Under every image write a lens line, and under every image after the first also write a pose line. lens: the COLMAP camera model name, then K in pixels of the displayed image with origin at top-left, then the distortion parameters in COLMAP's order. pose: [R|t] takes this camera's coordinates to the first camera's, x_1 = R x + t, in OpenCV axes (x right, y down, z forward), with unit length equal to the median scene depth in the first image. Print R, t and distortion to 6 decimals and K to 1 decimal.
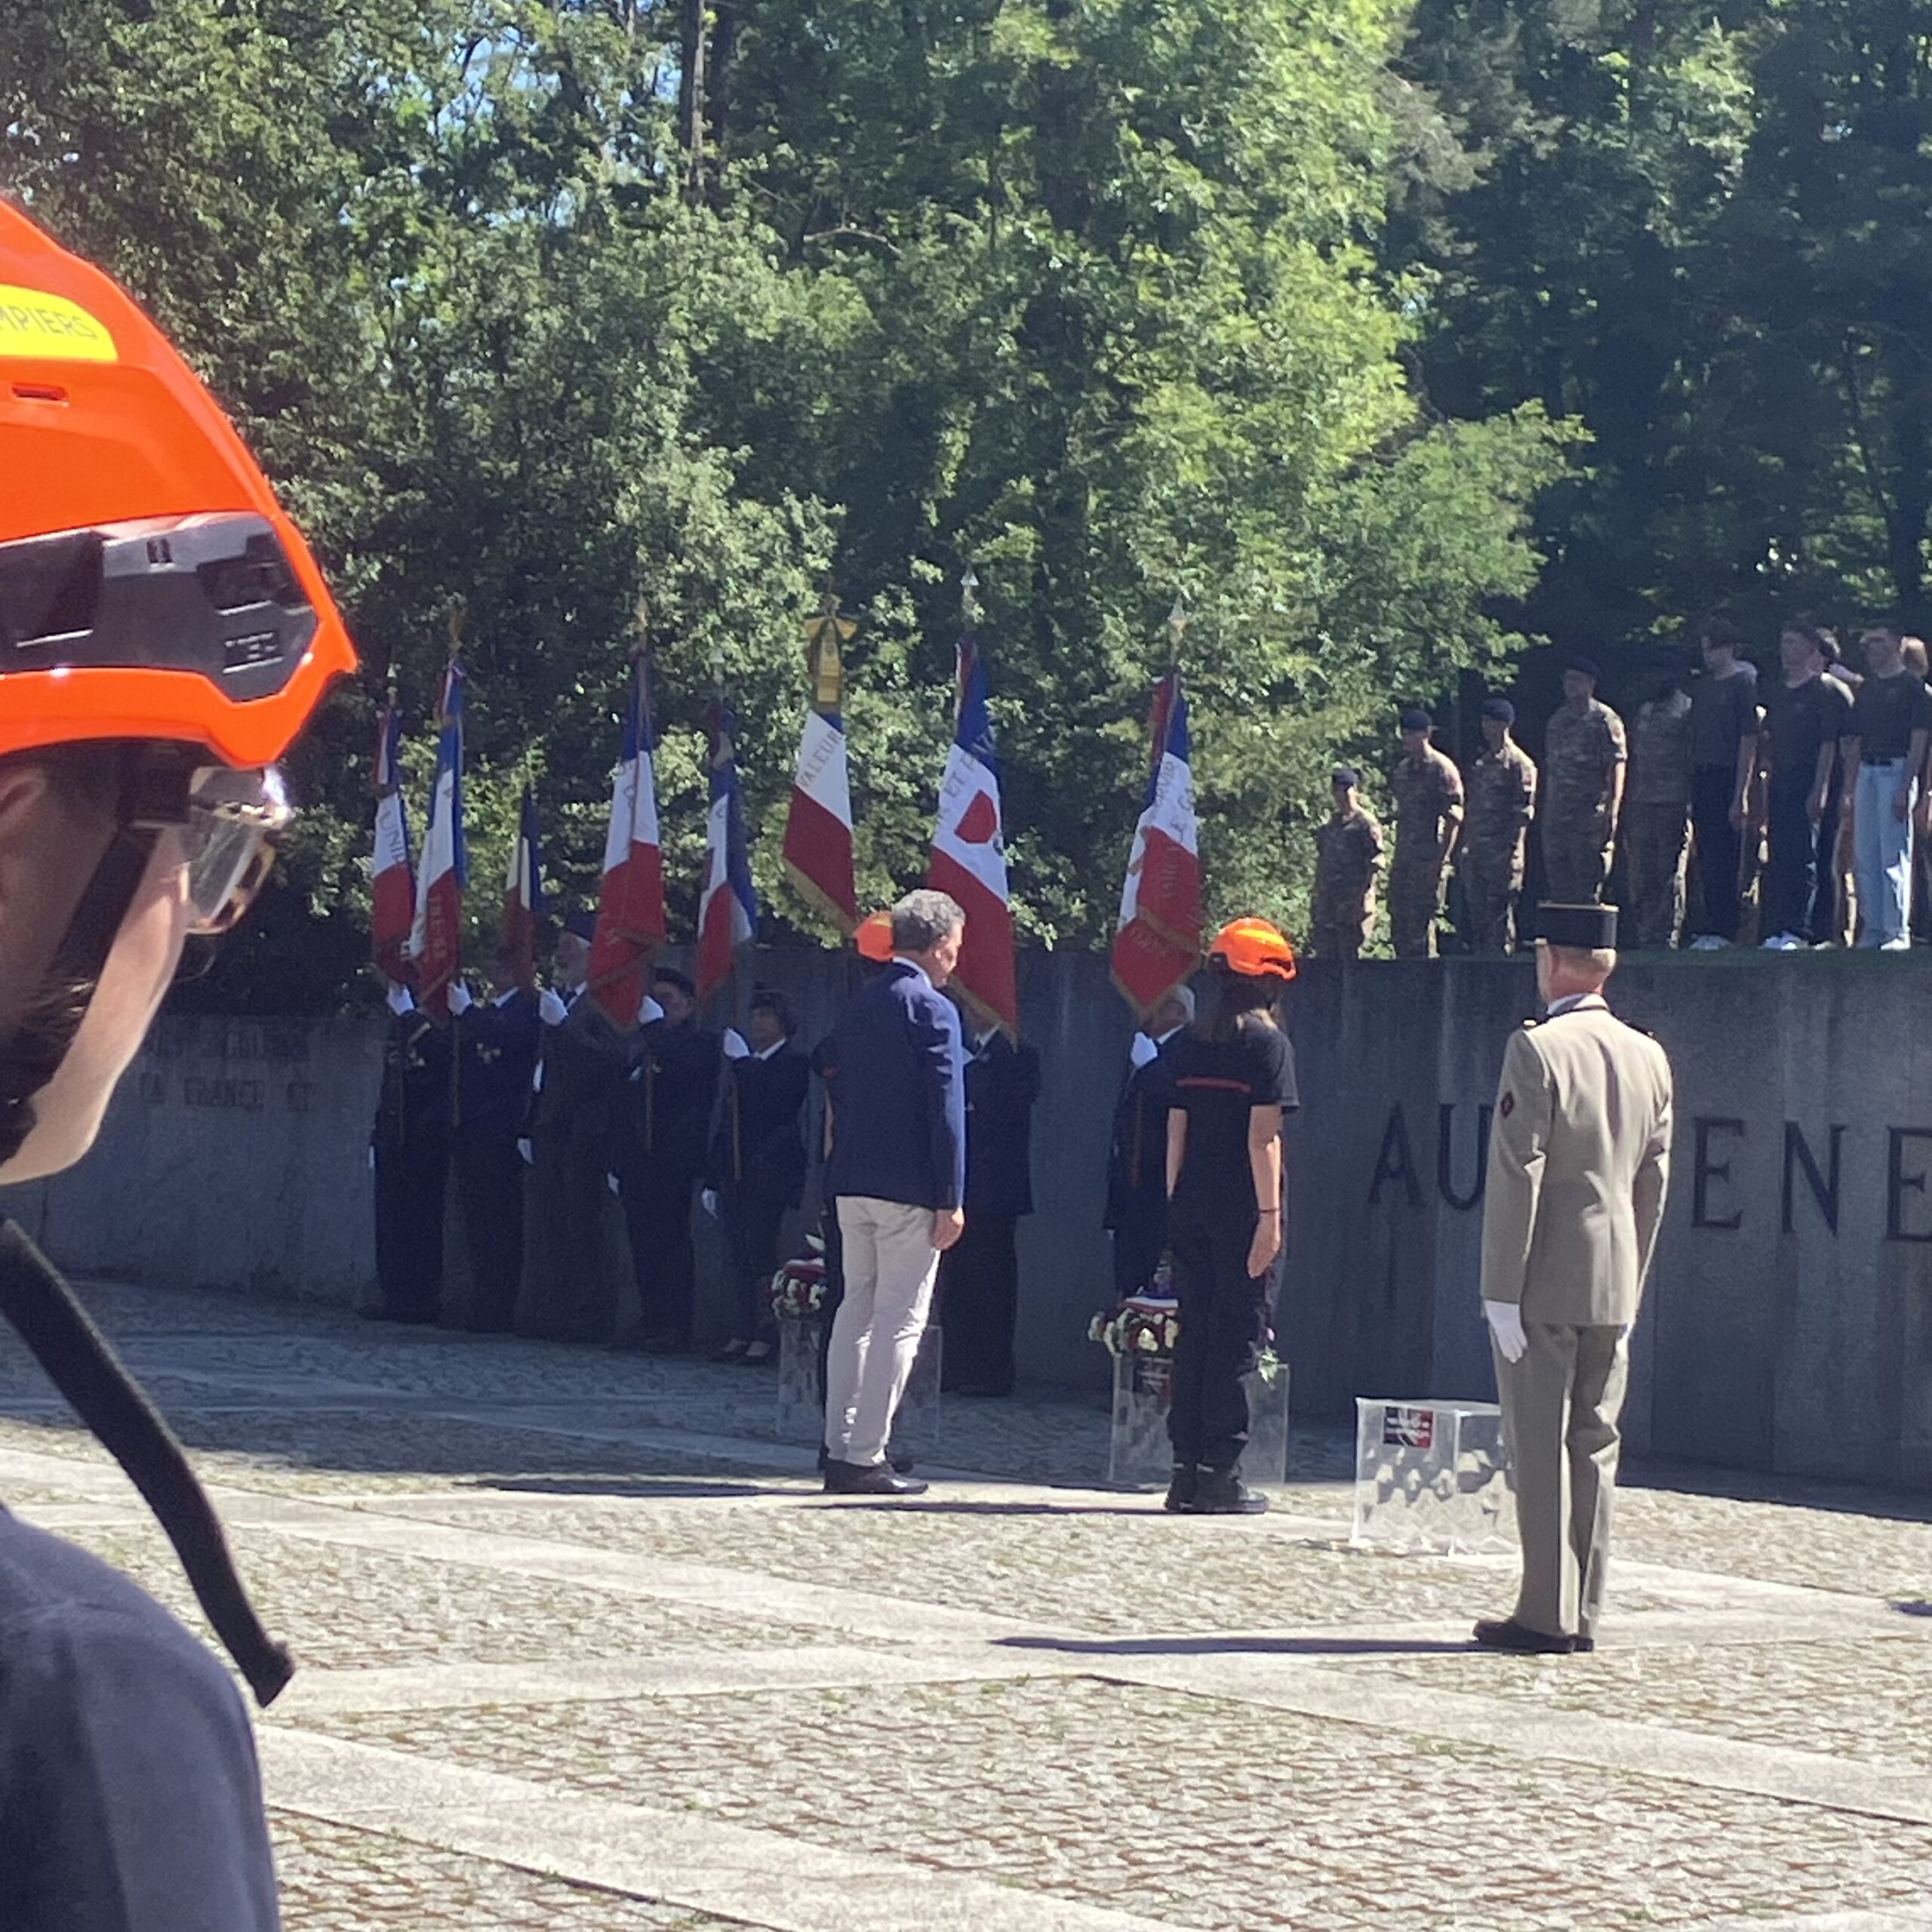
lens RADIAL K [[5614.4, 0, 966.2], [0, 5614.4, 964.9], [0, 0, 1]] dist [0.263358, 0.000000]
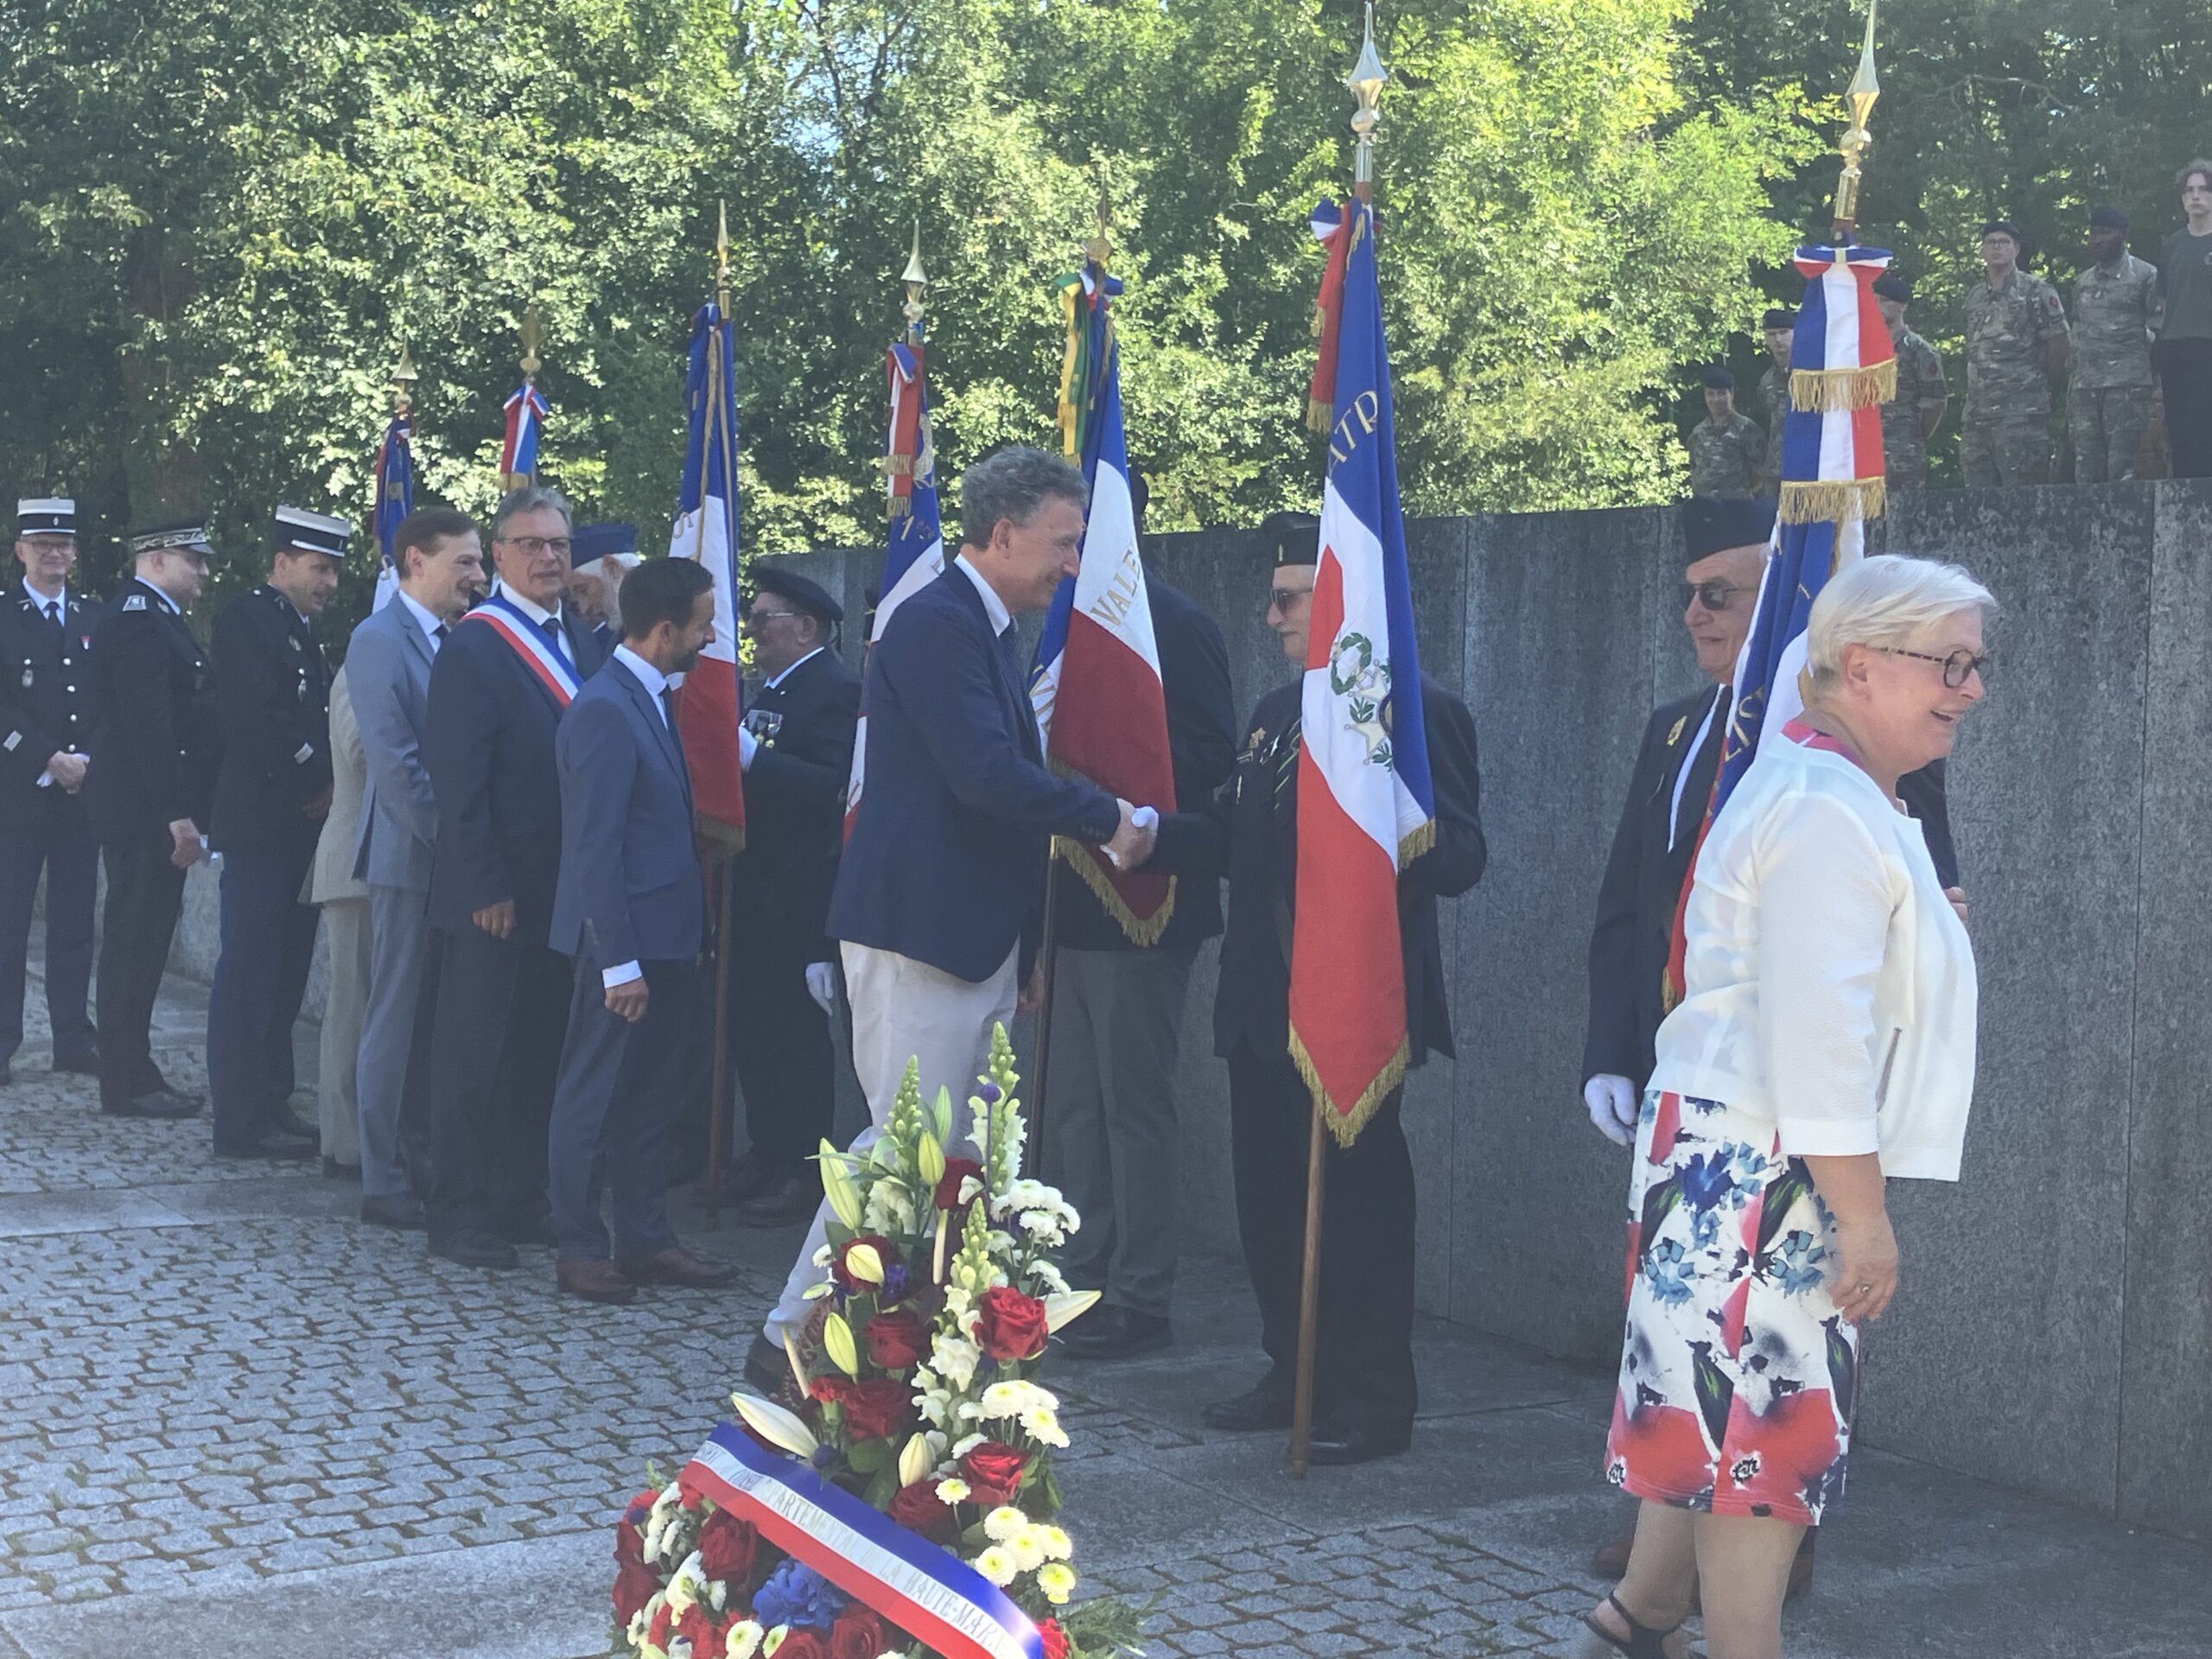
lens RADIAL K [[3197.4, 0, 1104.2], [0, 3197.4, 827.2], [0, 0, 1]] dist [0.006621, 0.000000]
pose [[0.998496, -0.011528, -0.053600, -0.000526], [0.014845, 0.997972, 0.061906, 0.002684], [0.052778, -0.062608, 0.996642, 0.407718]]
